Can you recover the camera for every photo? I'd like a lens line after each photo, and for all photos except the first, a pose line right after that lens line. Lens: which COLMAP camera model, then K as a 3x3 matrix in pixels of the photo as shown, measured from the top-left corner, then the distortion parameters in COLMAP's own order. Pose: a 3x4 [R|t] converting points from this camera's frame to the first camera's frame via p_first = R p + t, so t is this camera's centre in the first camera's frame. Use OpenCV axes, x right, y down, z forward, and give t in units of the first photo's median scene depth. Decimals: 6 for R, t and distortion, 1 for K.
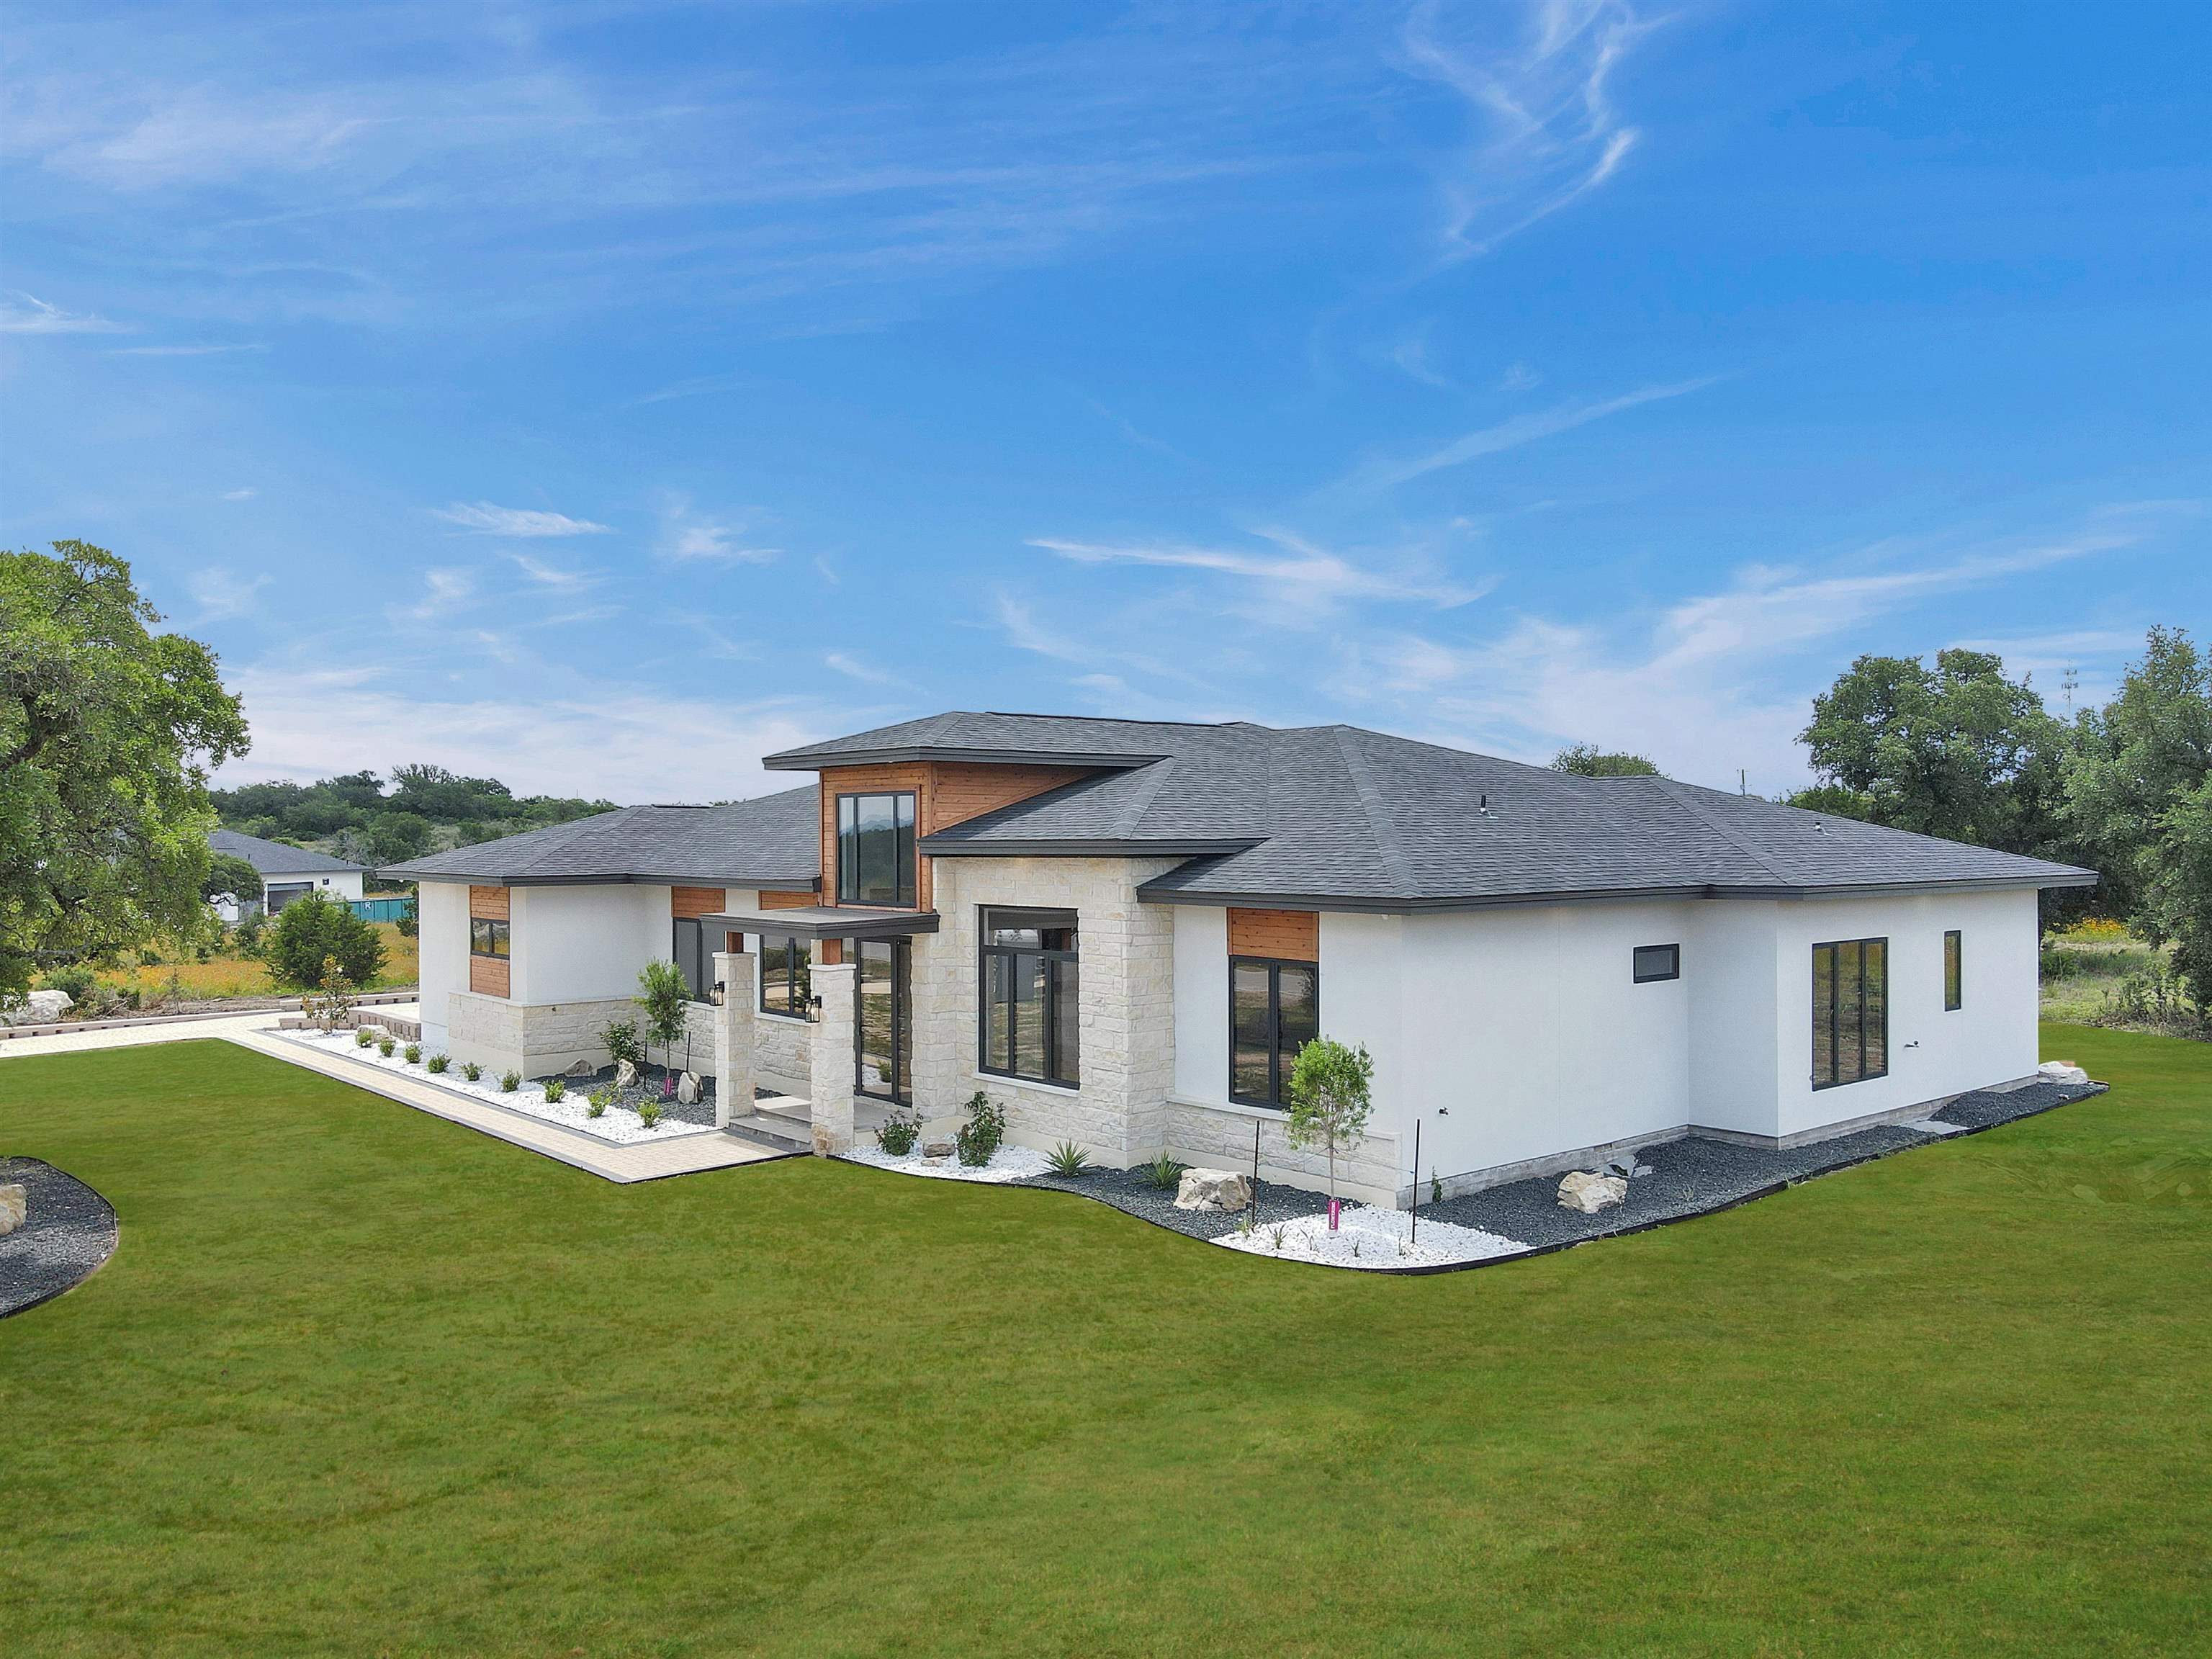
lens RADIAL K [[1627.4, 0, 1106.6], [0, 1627.4, 836.5], [0, 0, 1]] dist [0.006617, -0.000685]
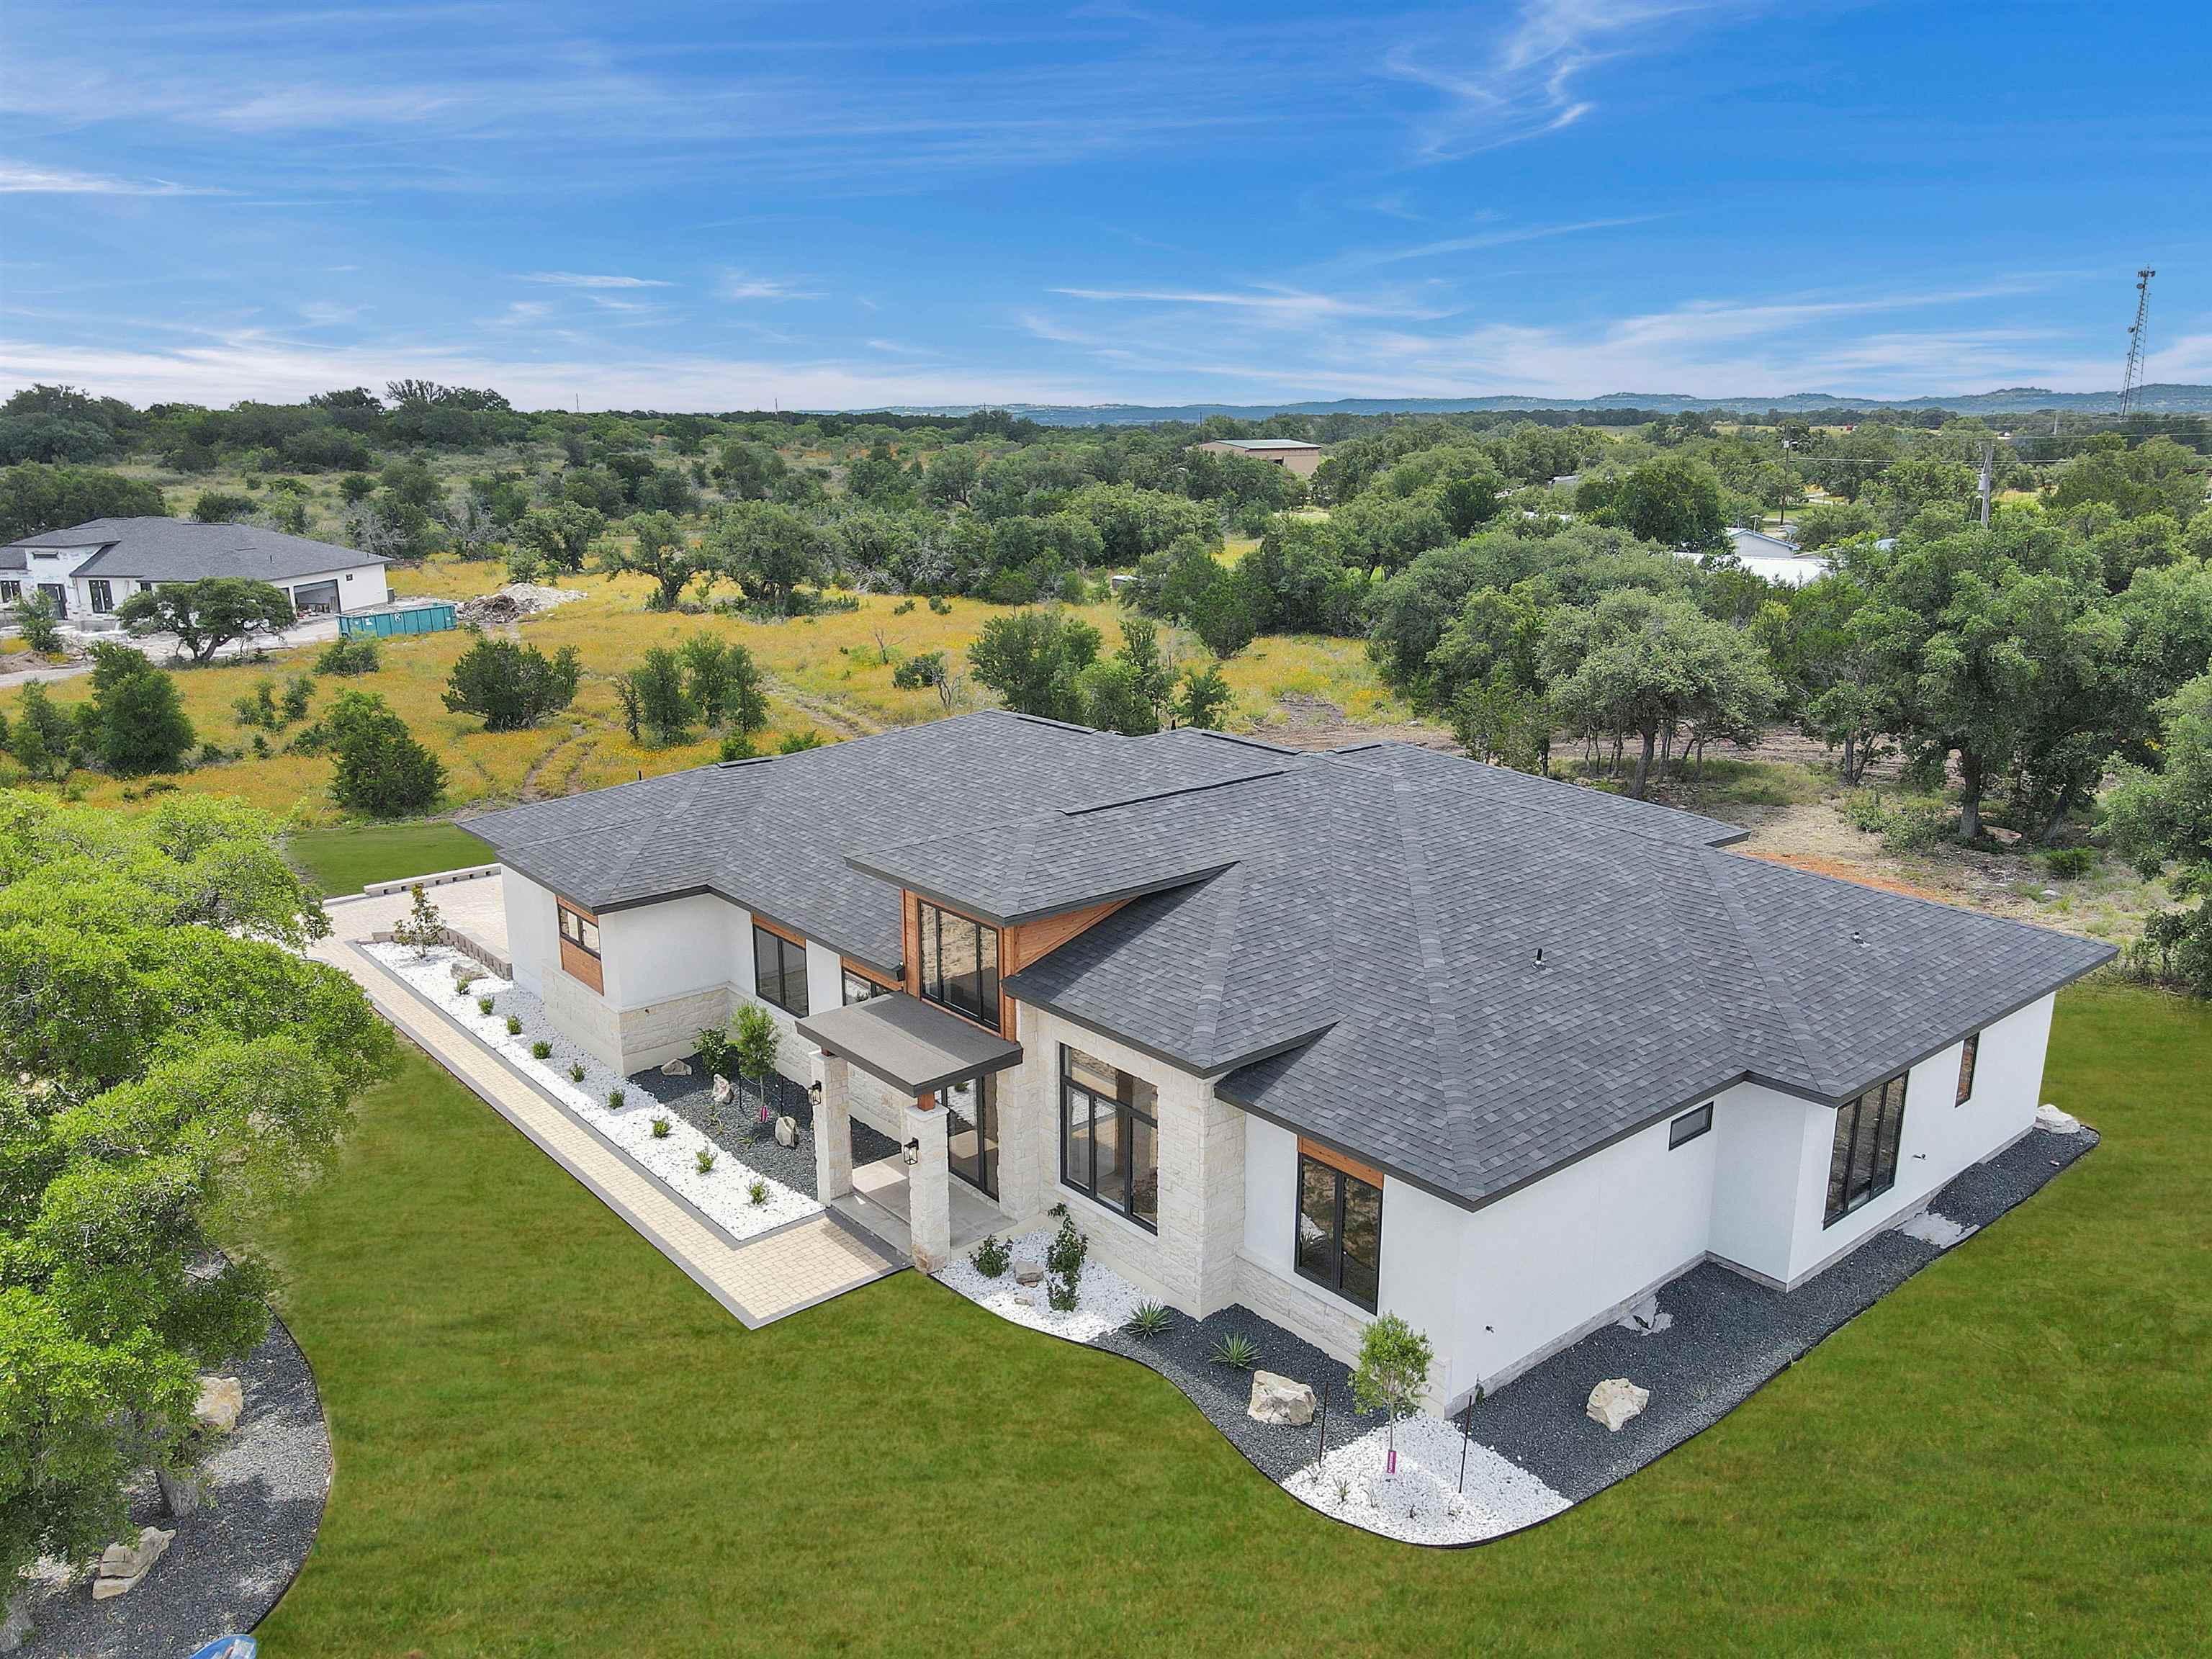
lens RADIAL K [[1627.4, 0, 1104.0], [0, 1627.4, 839.9], [0, 0, 1]] dist [0.006617, -0.000685]
pose [[0.999952, 0.004947, -0.008464, -0.048729], [-0.002621, 0.966828, 0.255415, -0.425568], [0.009446, -0.255381, 0.966794, 0.000012]]
